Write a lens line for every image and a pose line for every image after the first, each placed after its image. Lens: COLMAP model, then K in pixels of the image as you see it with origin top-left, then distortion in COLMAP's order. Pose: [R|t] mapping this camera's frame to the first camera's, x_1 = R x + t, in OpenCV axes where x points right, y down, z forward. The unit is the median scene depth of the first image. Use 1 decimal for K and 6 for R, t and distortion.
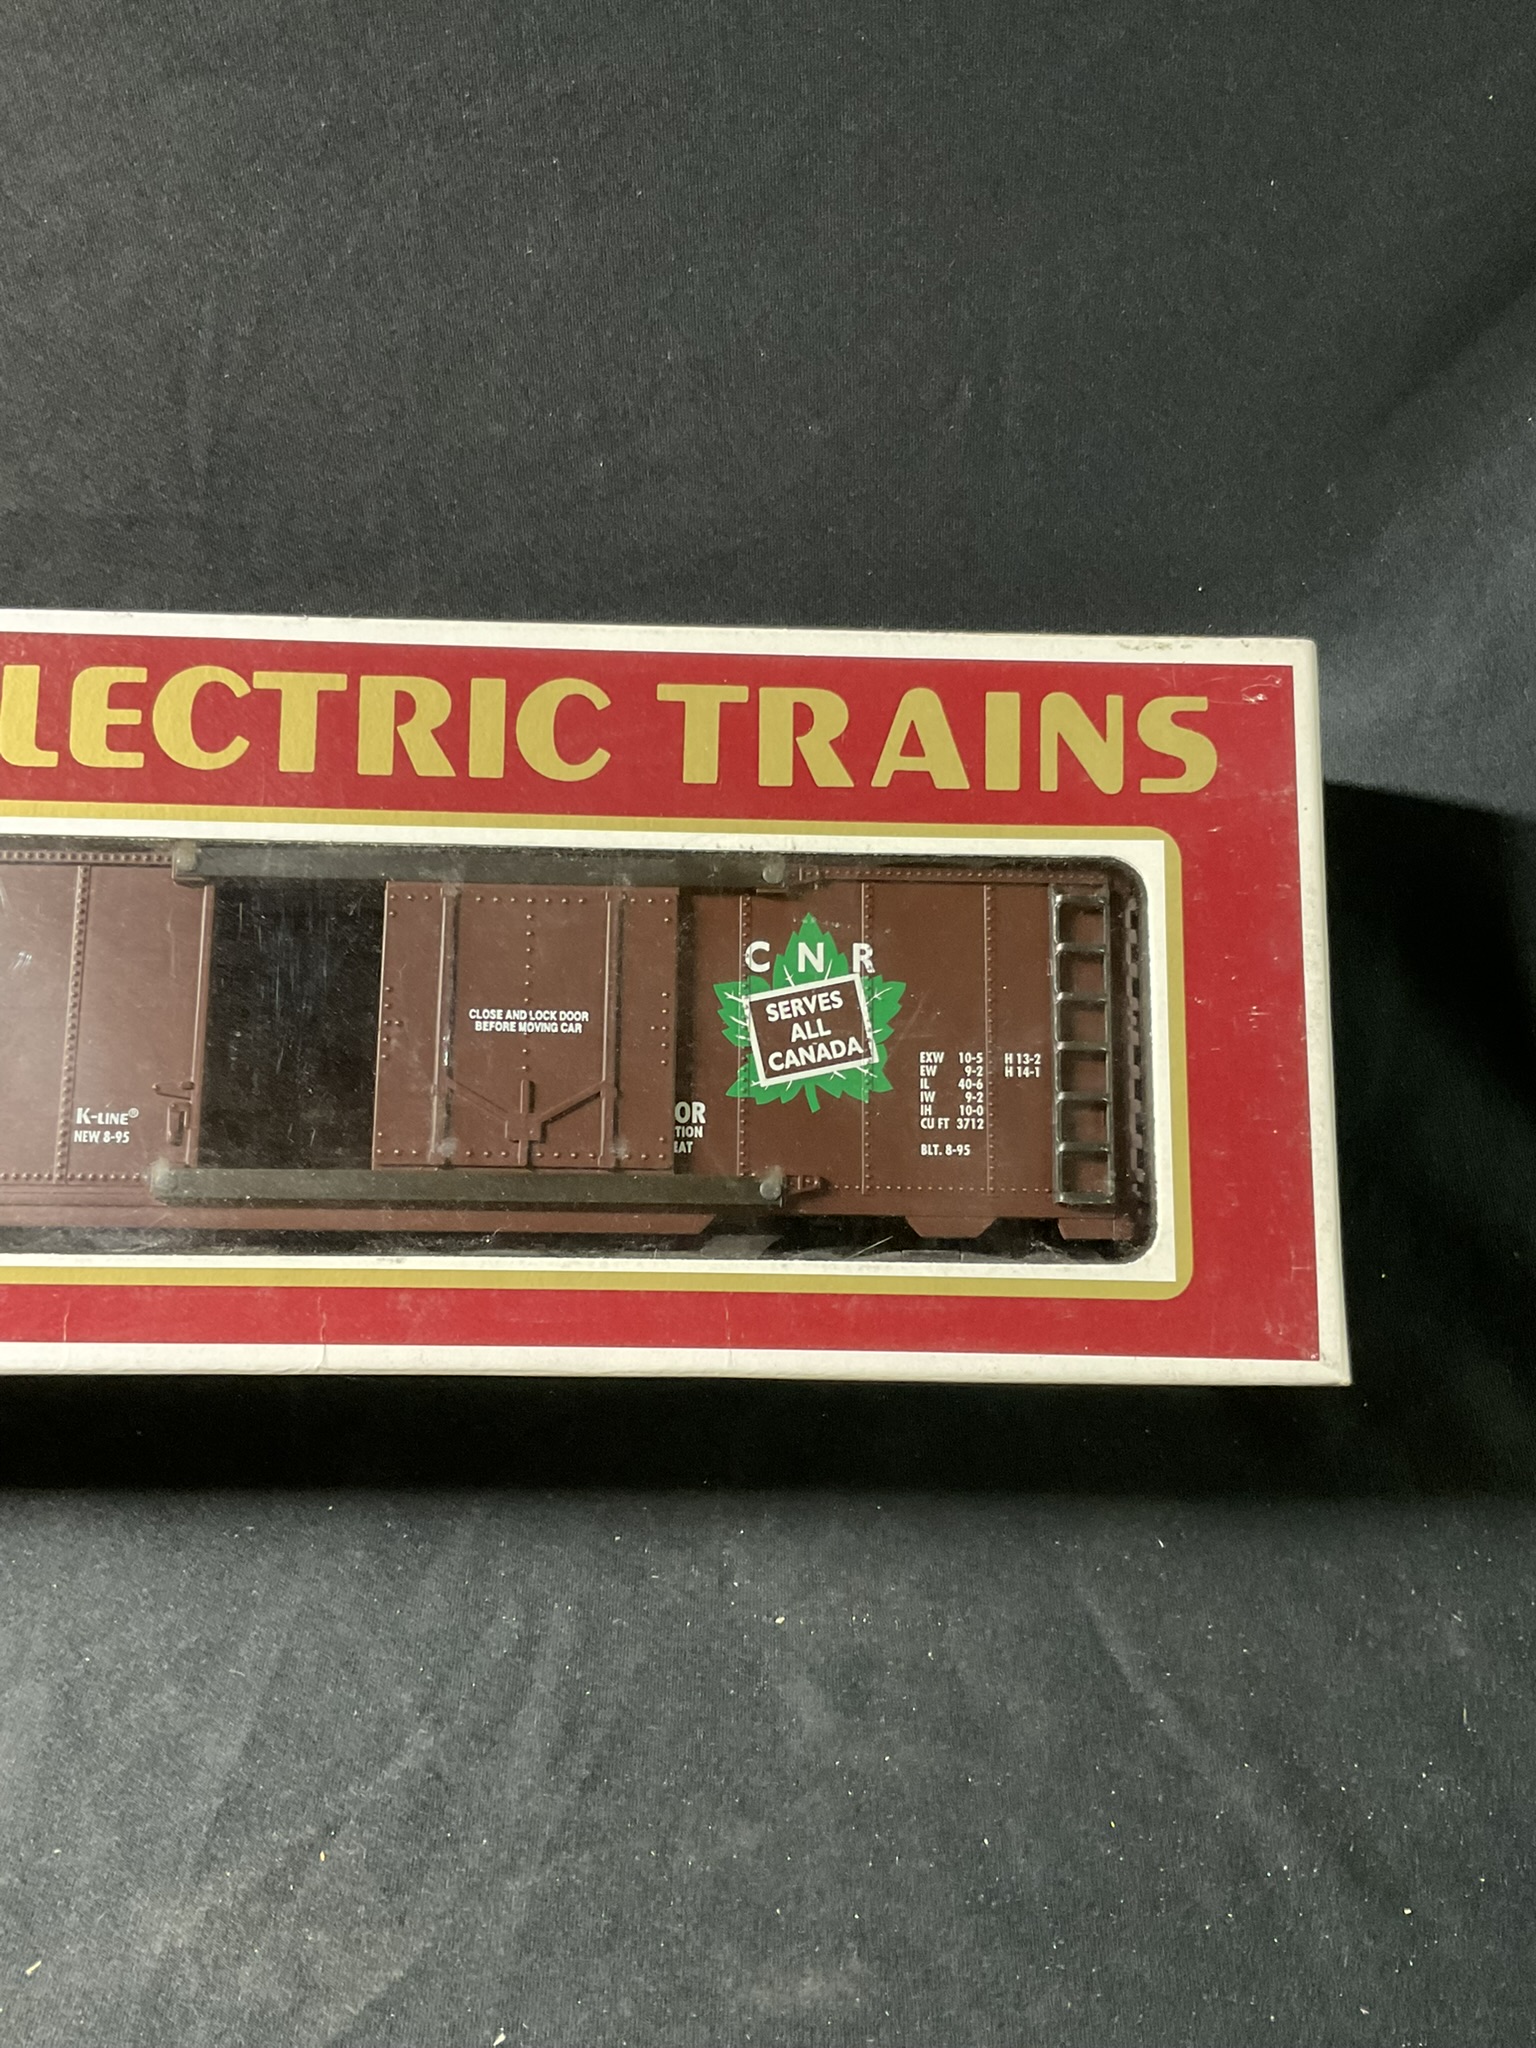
lens RADIAL K [[2017.5, 0, 768.3], [0, 2017.5, 1012.3], [0, 0, 1]] dist [0.044529, 0.000000]
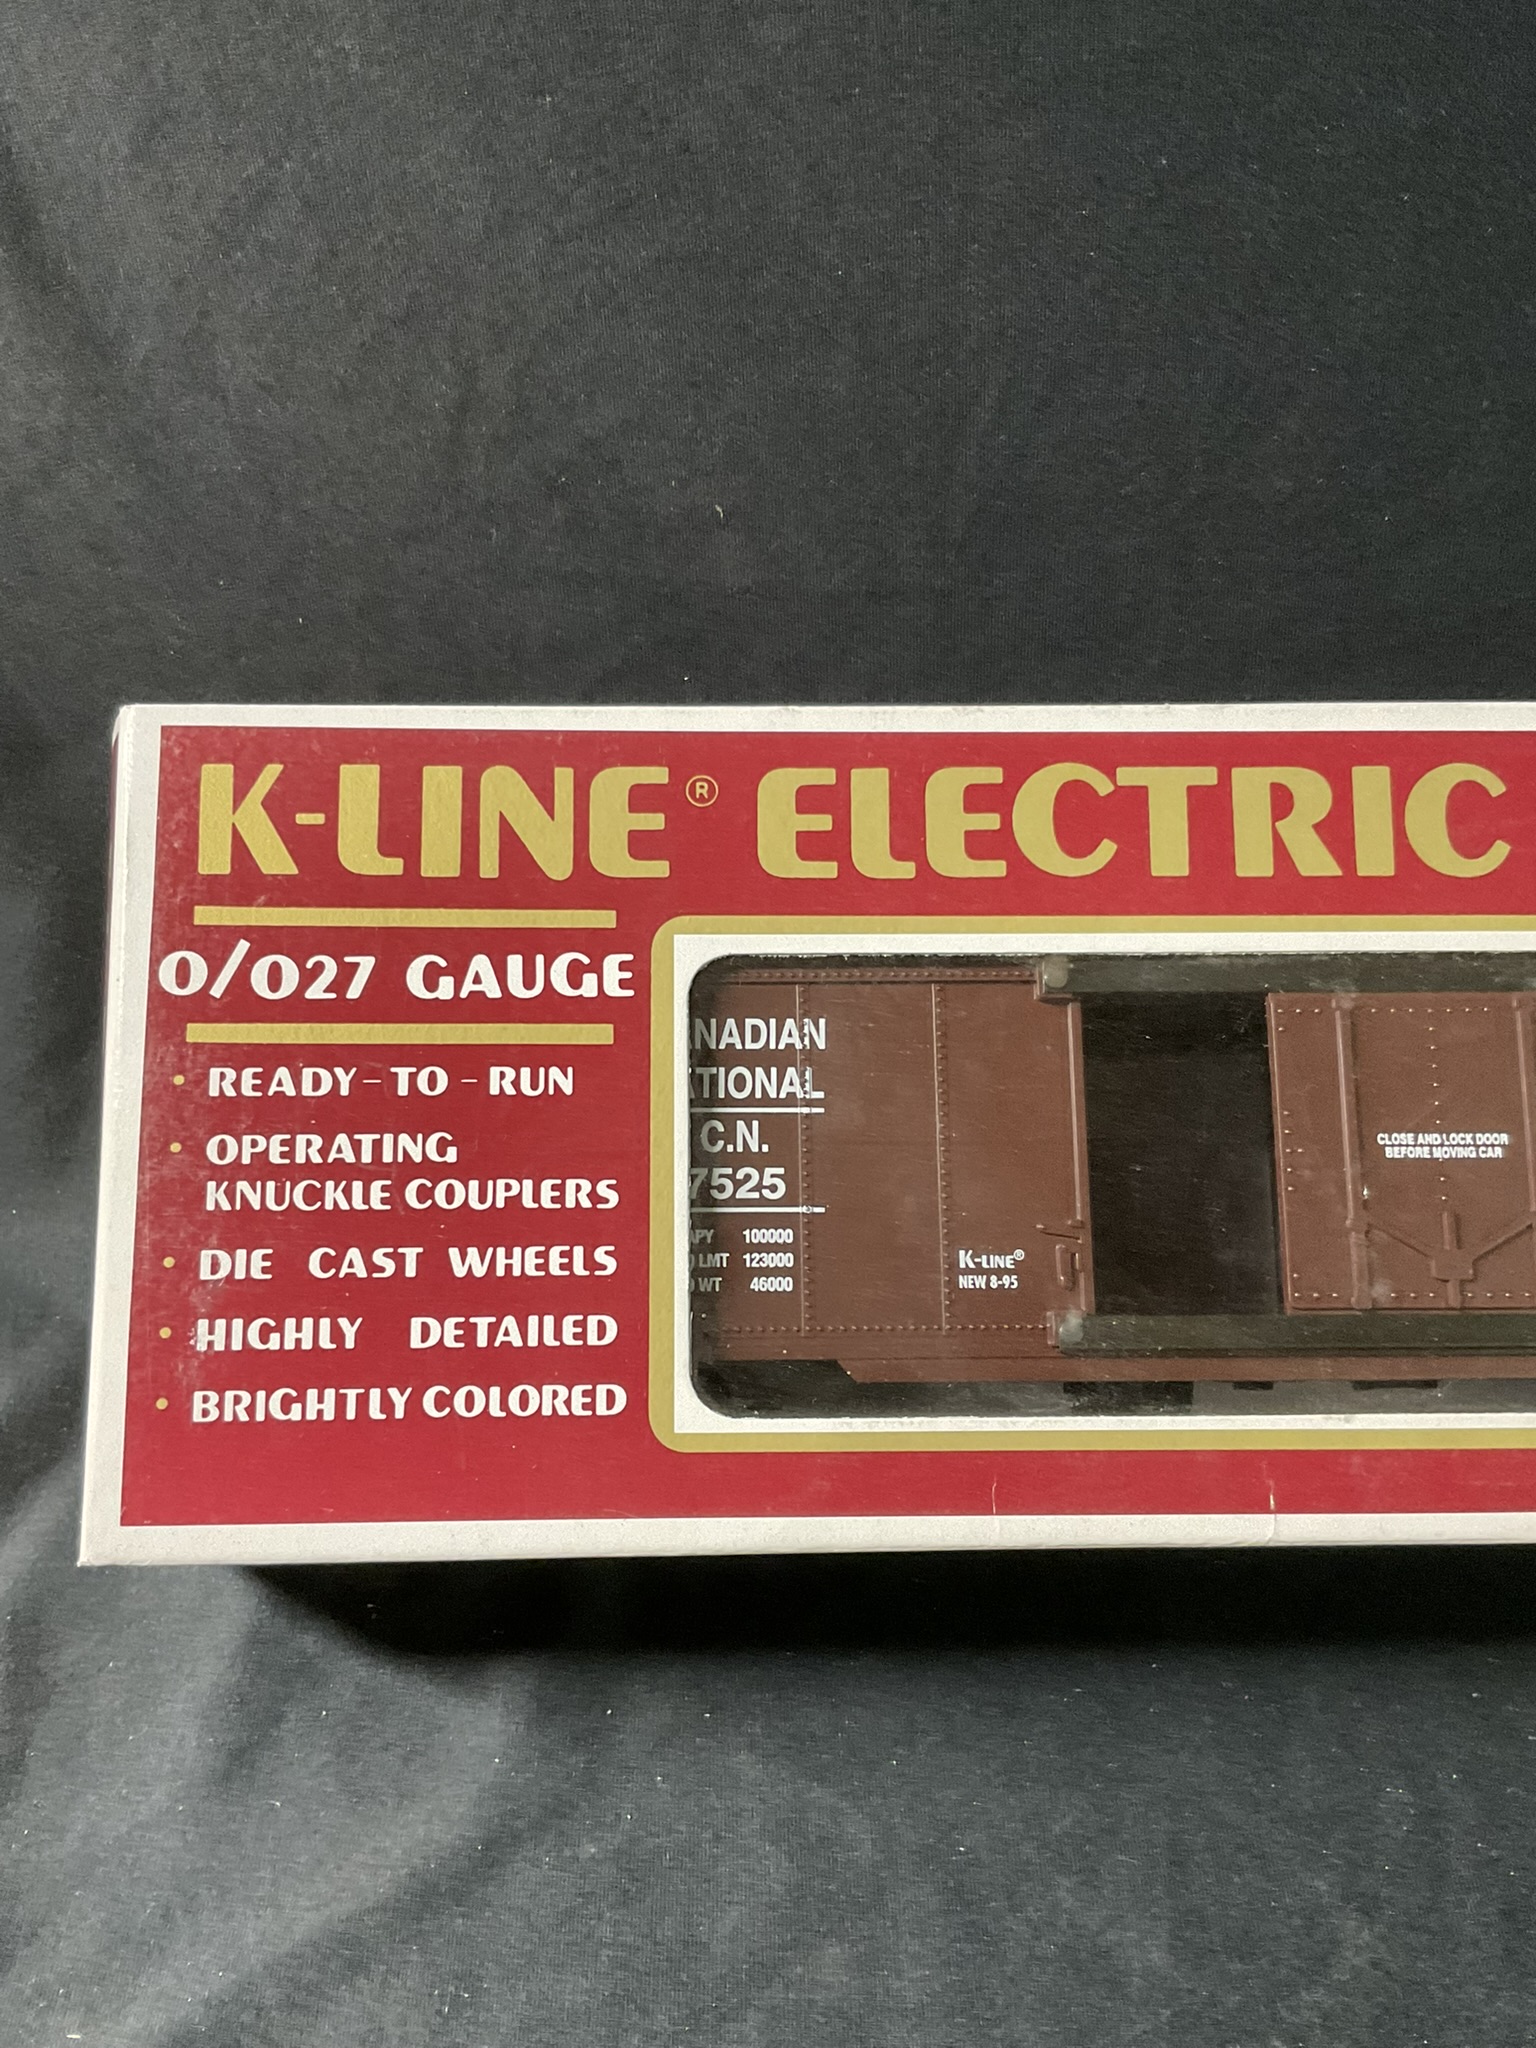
lens RADIAL K [[2284.9, 0, 772.0], [0, 2284.9, 1038.0], [0, 0, 1]] dist [0.104729, 0.000000]
pose [[0.999105, -0.022308, -0.035930, -0.374887], [0.020758, 0.998861, -0.042955, -0.005590], [0.036847, 0.042171, 0.998431, -0.030910]]
